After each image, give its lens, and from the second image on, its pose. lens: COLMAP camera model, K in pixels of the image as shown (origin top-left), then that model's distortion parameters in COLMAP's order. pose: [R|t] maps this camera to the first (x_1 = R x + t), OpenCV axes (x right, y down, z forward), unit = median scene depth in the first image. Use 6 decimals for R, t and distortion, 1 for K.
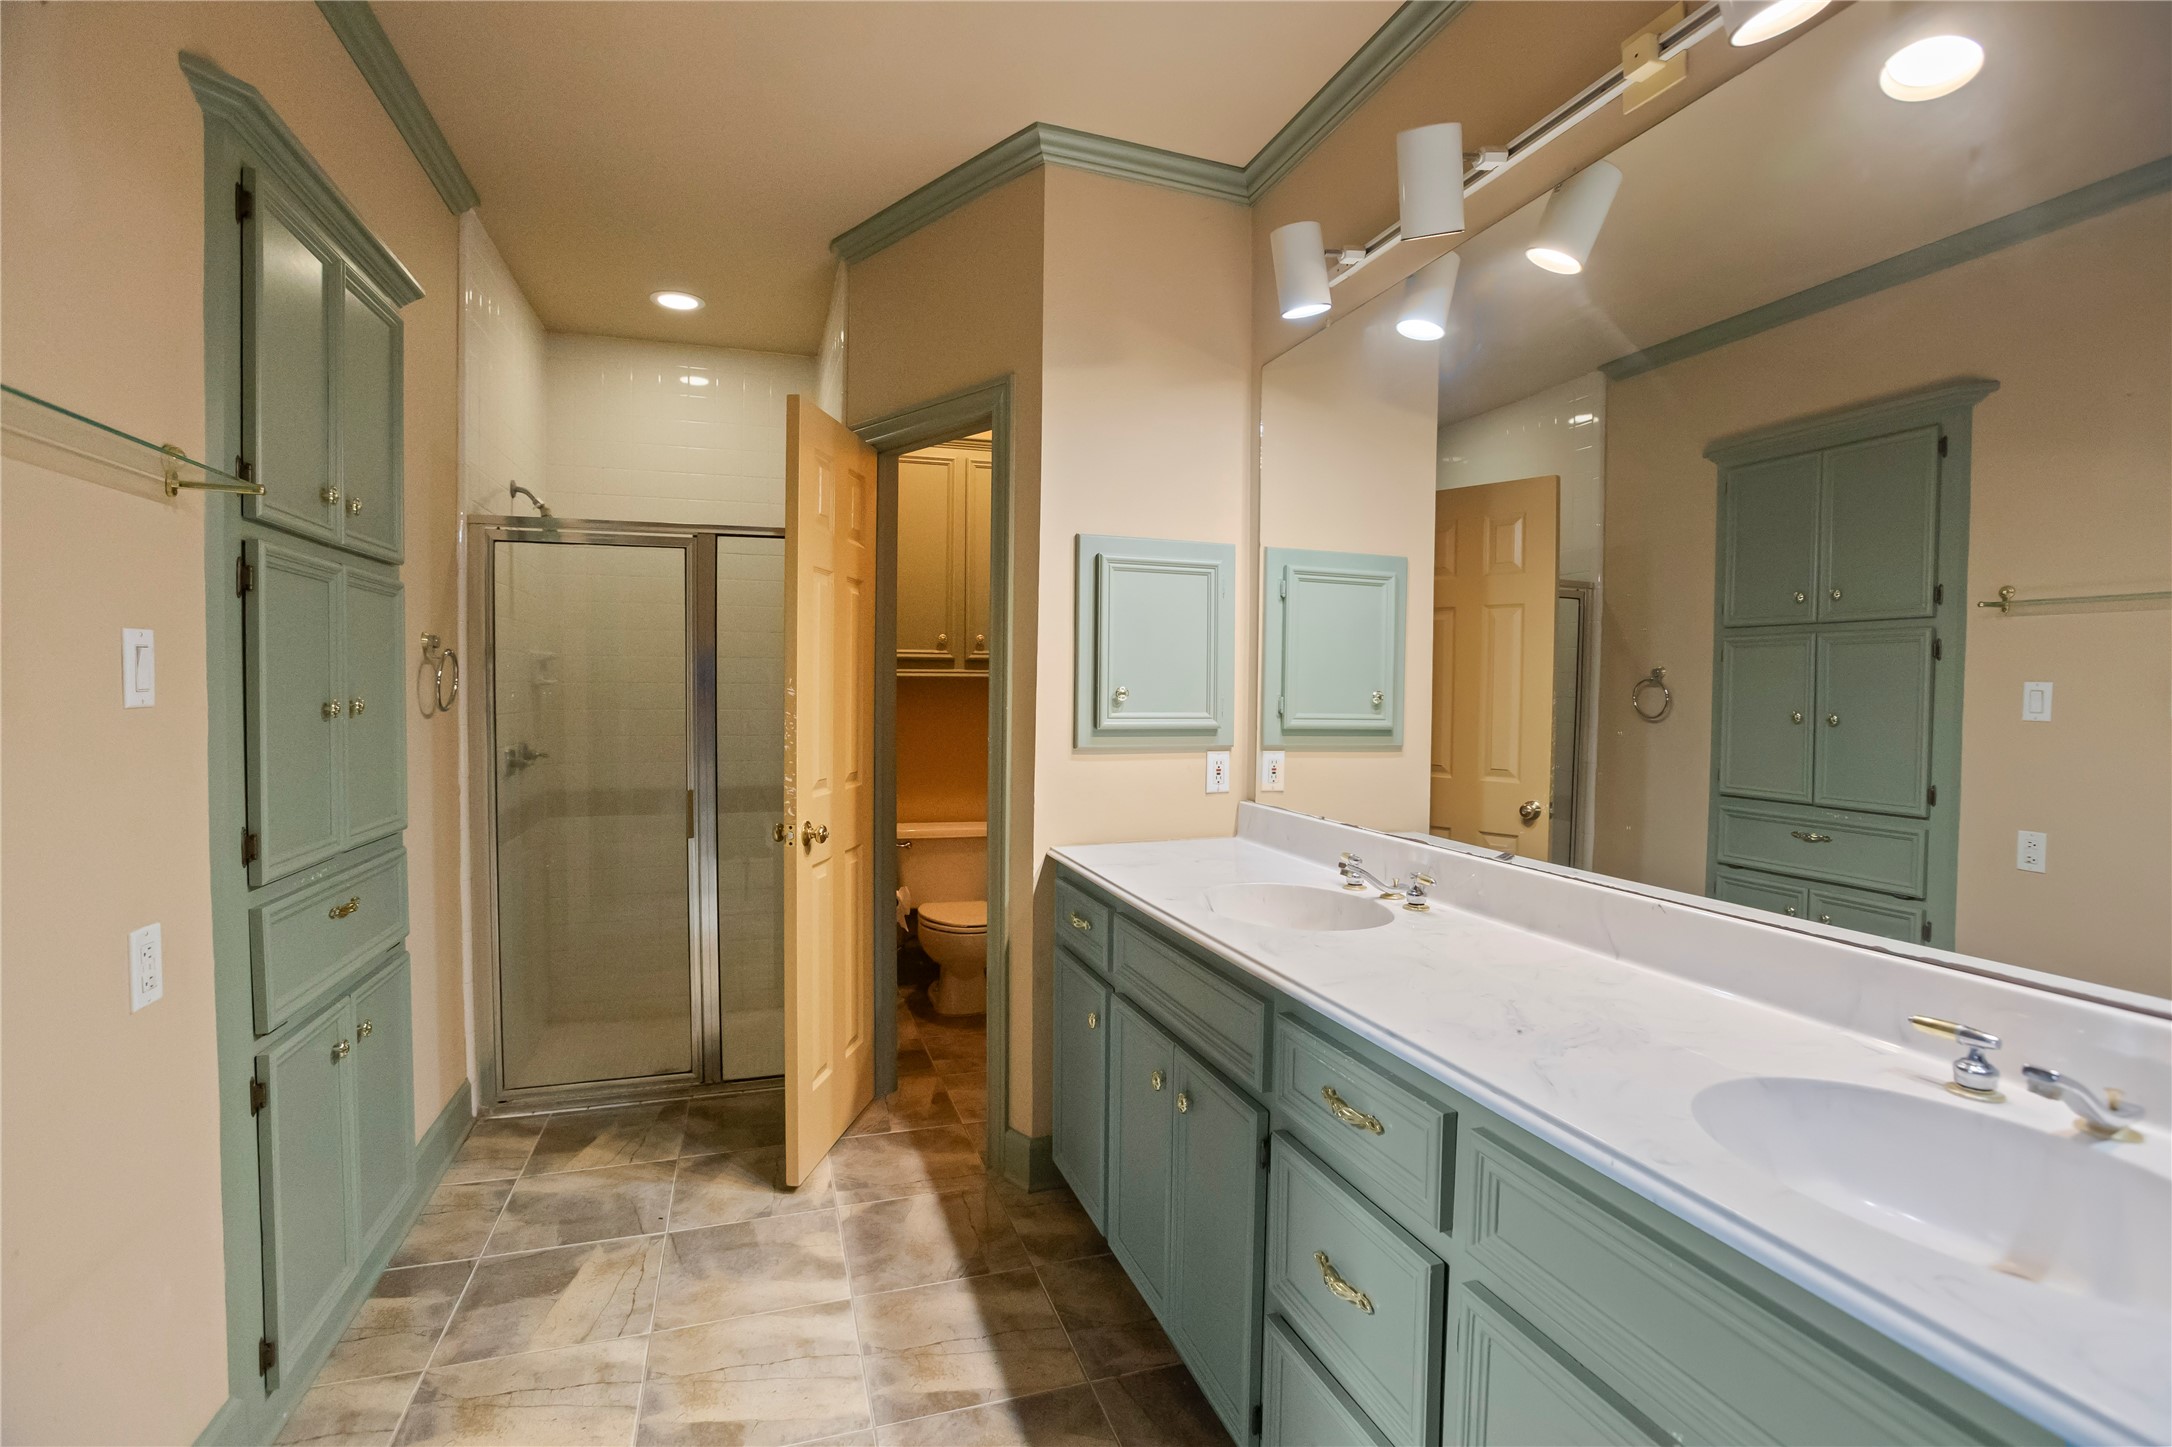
lens RADIAL K [[1017.3, 0, 1093.2], [0, 1017.3, 713.4], [0, 0, 1]] dist [-0.067385, 0.026249]
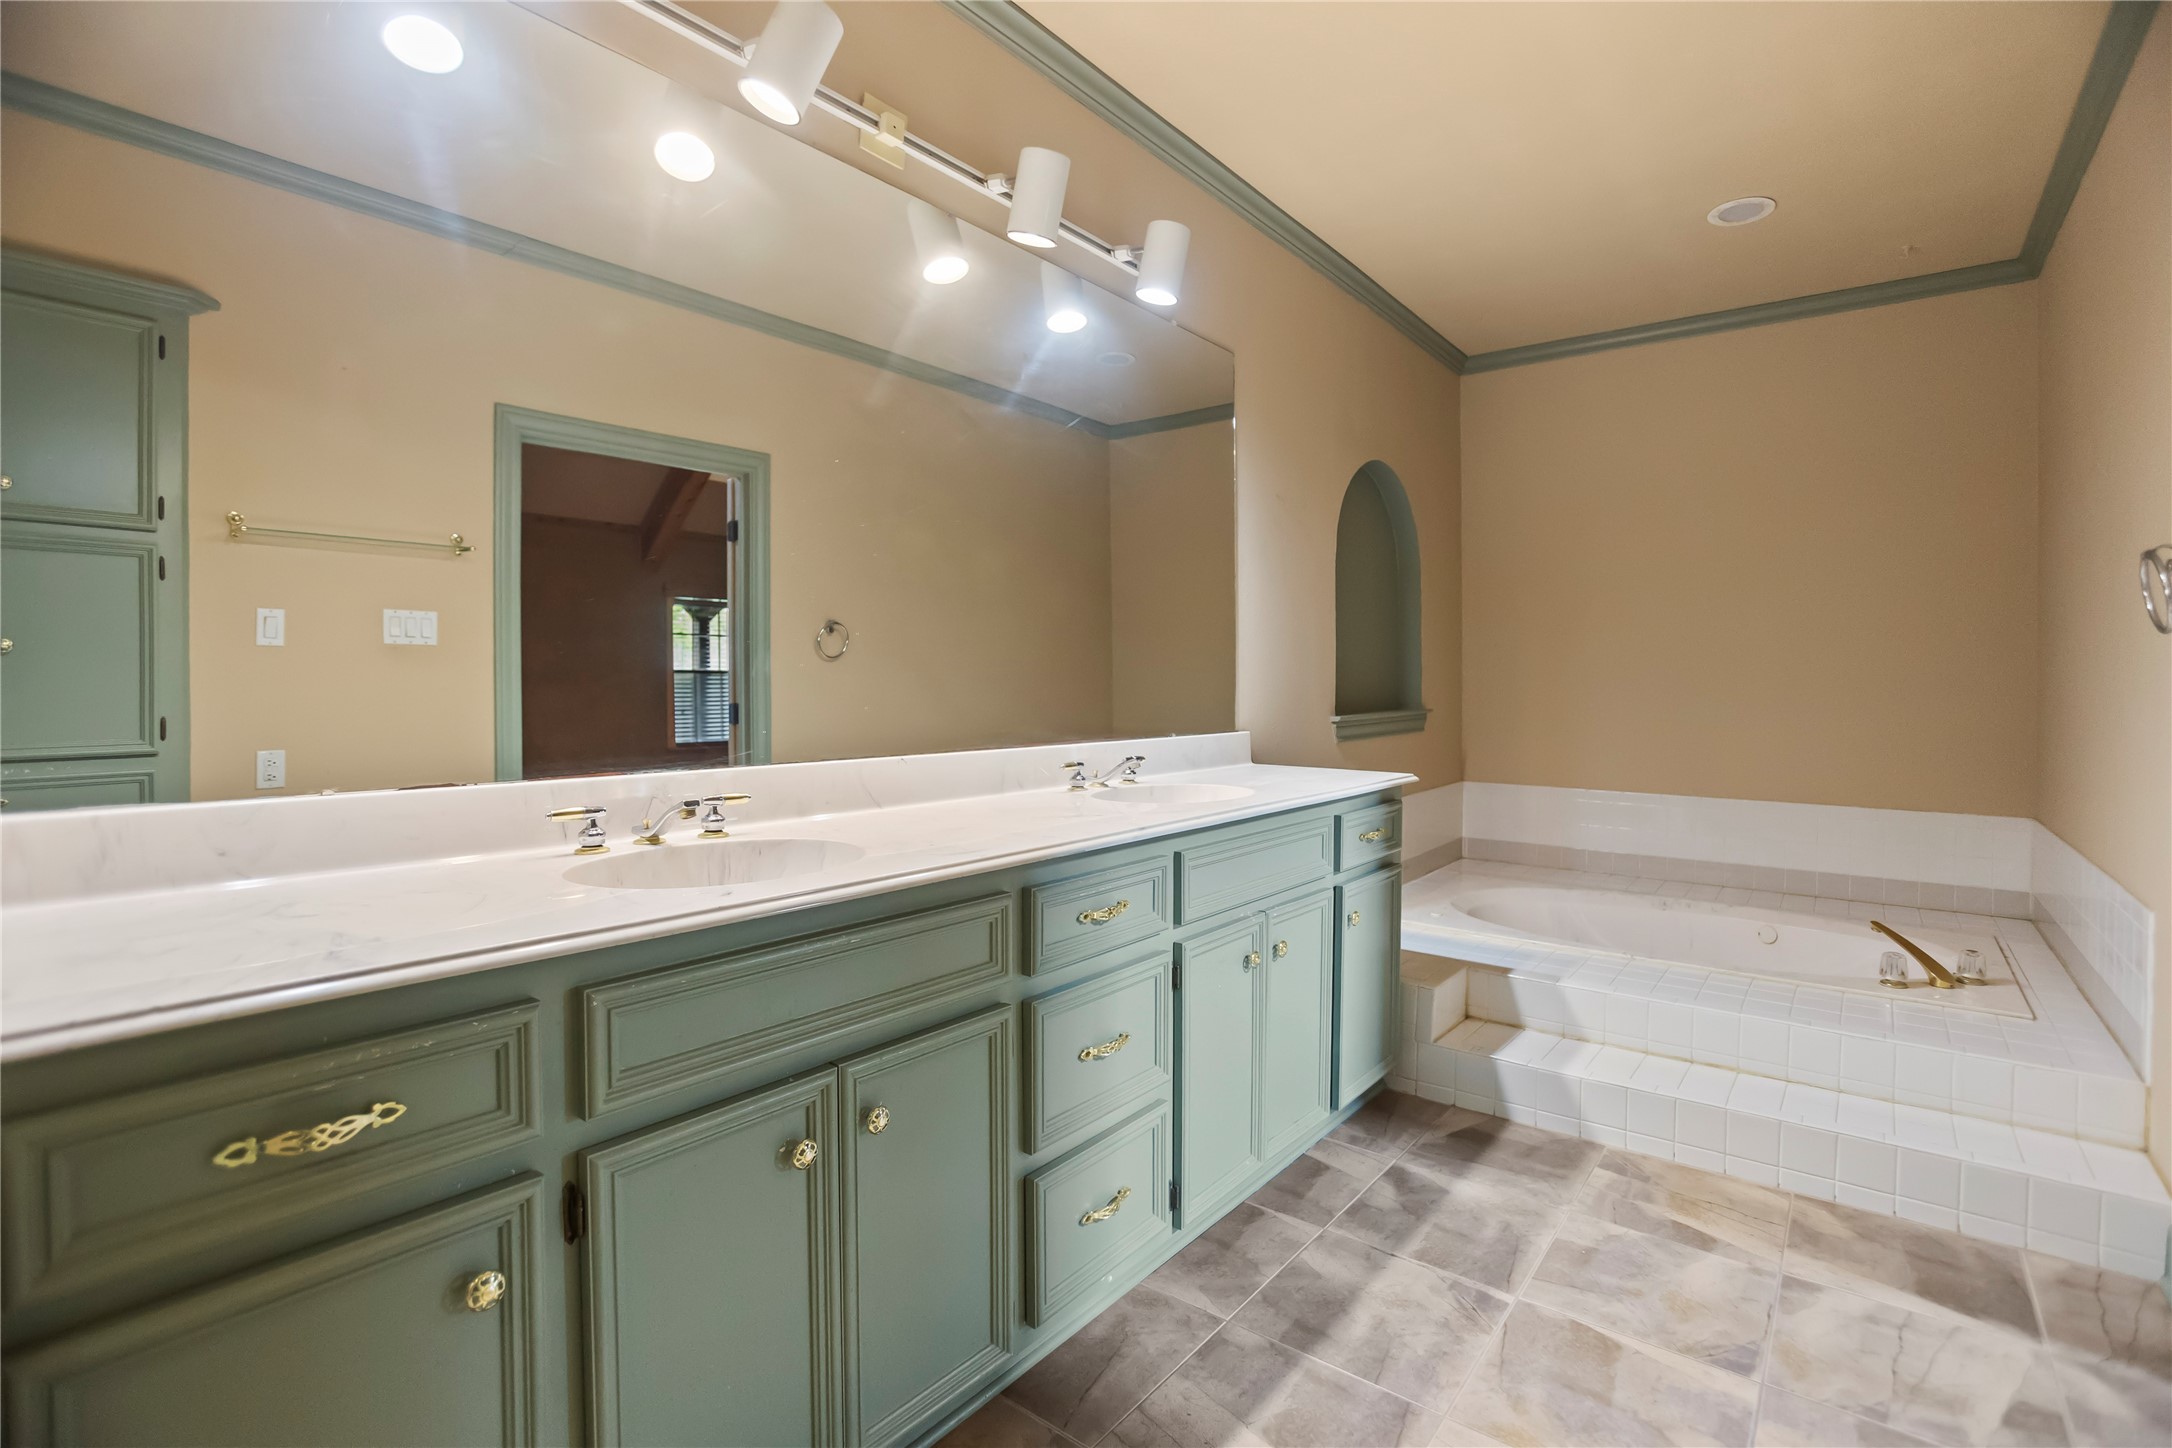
lens RADIAL K [[993.0, 0, 1091.2], [0, 993.0, 709.7], [0, 0, 1]] dist [-0.063706, 0.023559]
pose [[-0.549025, -0.043547, 0.834670, -0.368660], [0.010607, 0.998198, 0.059056, 0.023492], [-0.835738, 0.041277, -0.547574, 0.772383]]
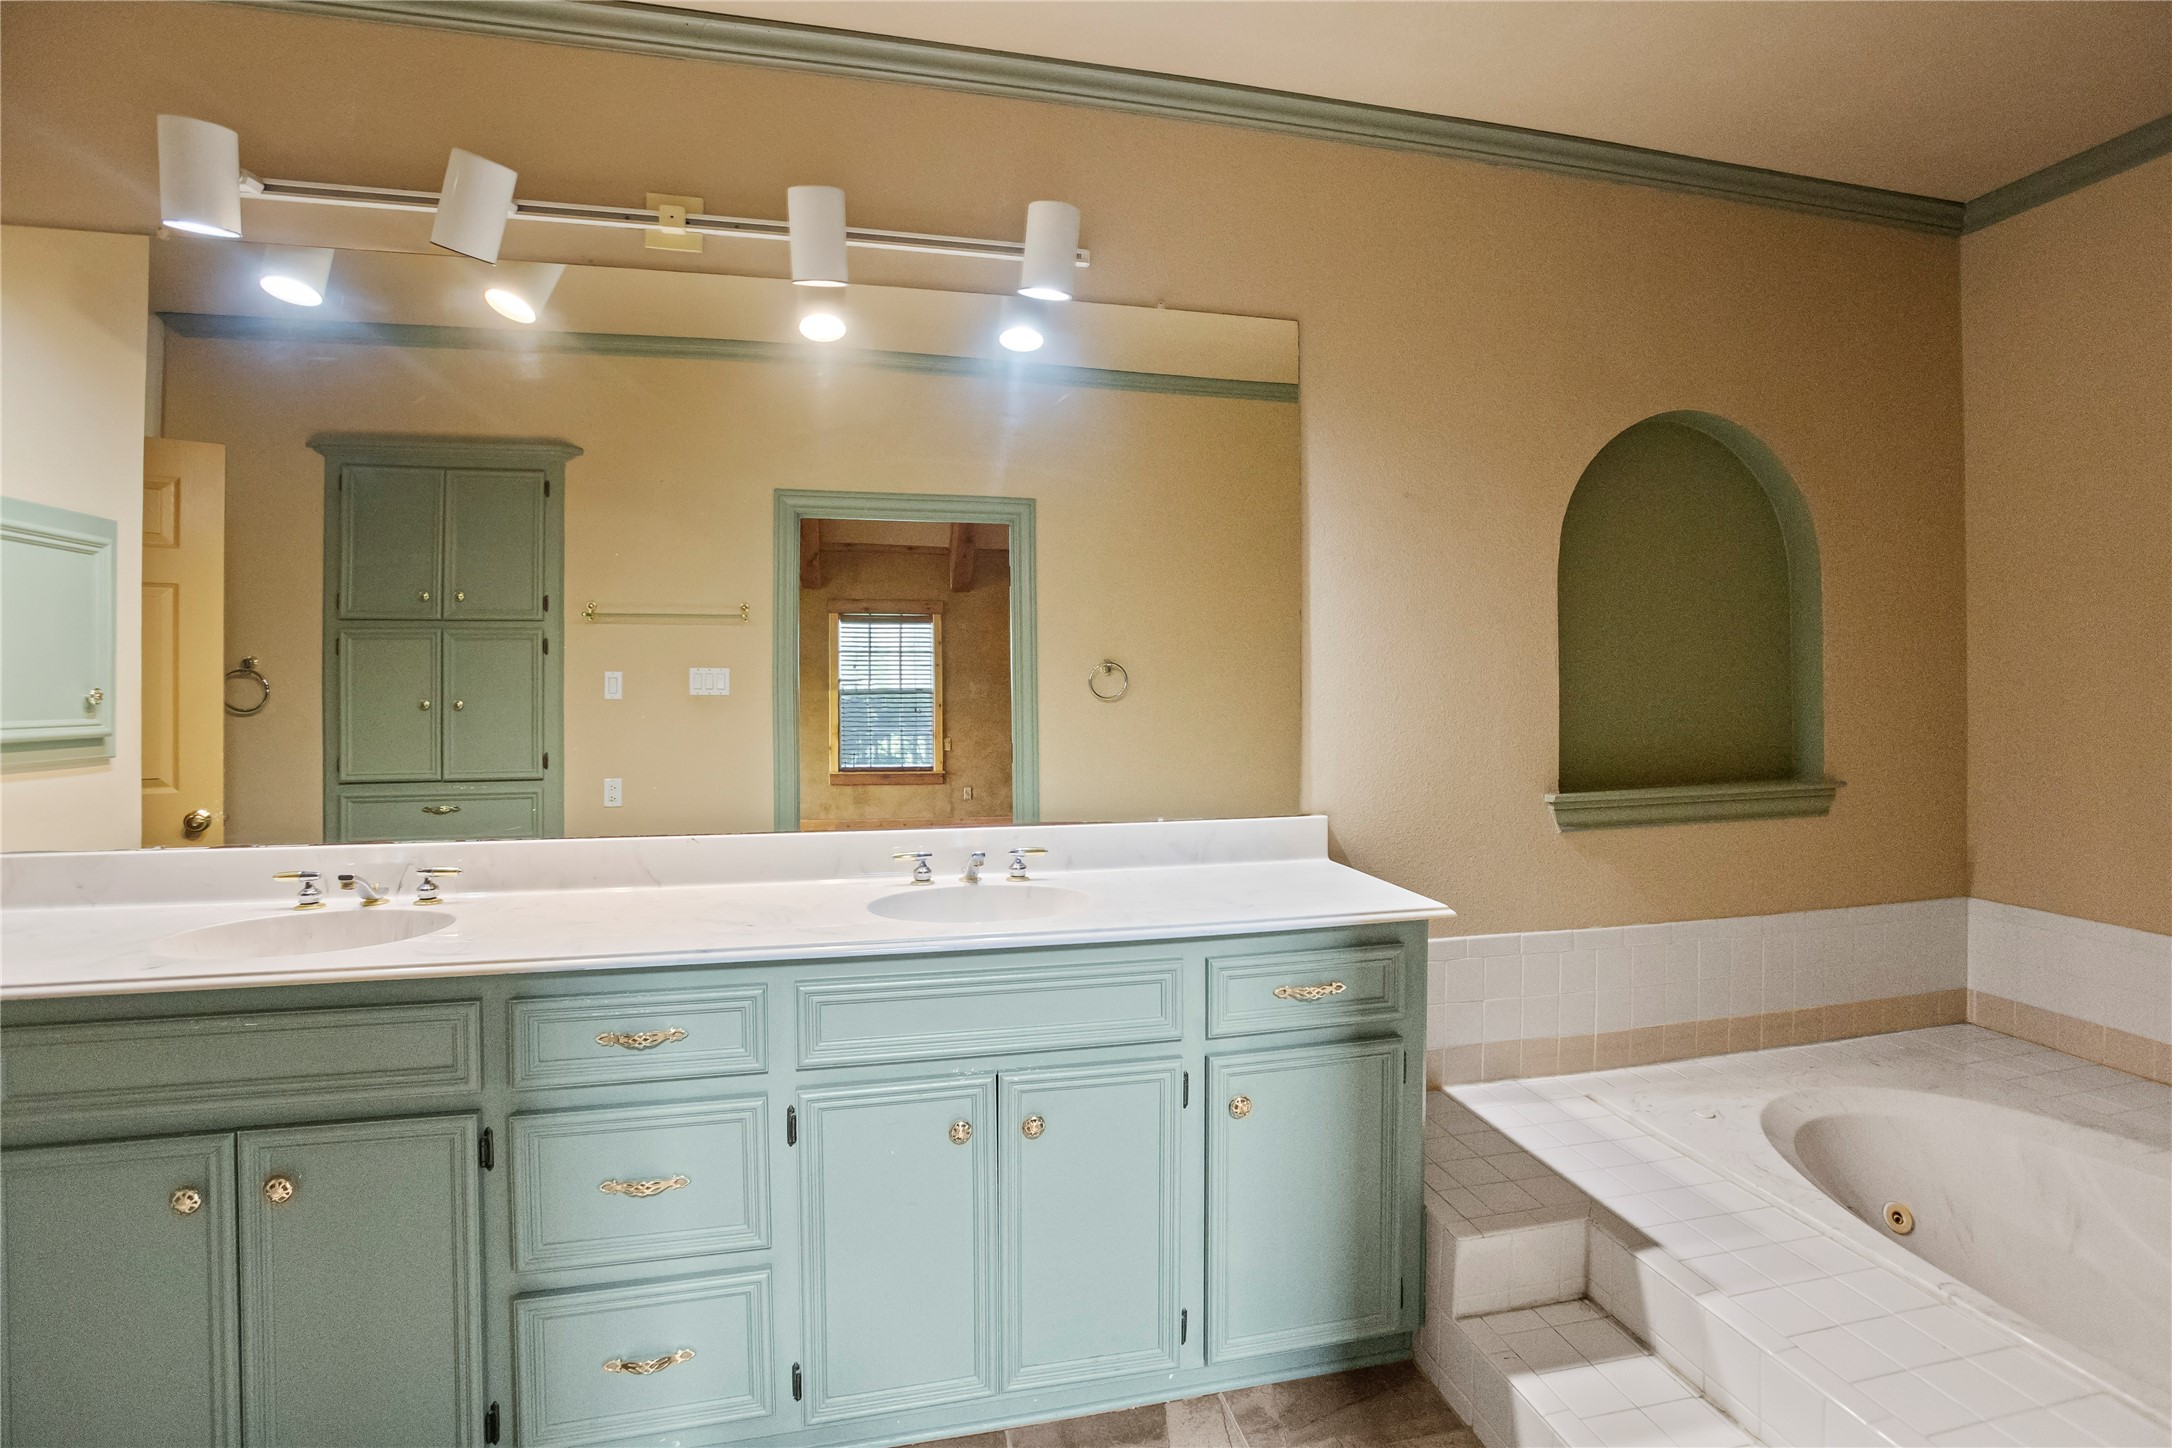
lens RADIAL K [[1037.4, 0, 1131.0], [0, 1037.4, 696.4], [0, 0, 1]] dist [-0.069299, 0.028603]
pose [[0.070778, -0.031244, 0.997003, -0.412054], [0.032153, 0.999061, 0.029026, -0.013920], [-0.996974, 0.030002, 0.071717, 0.143601]]
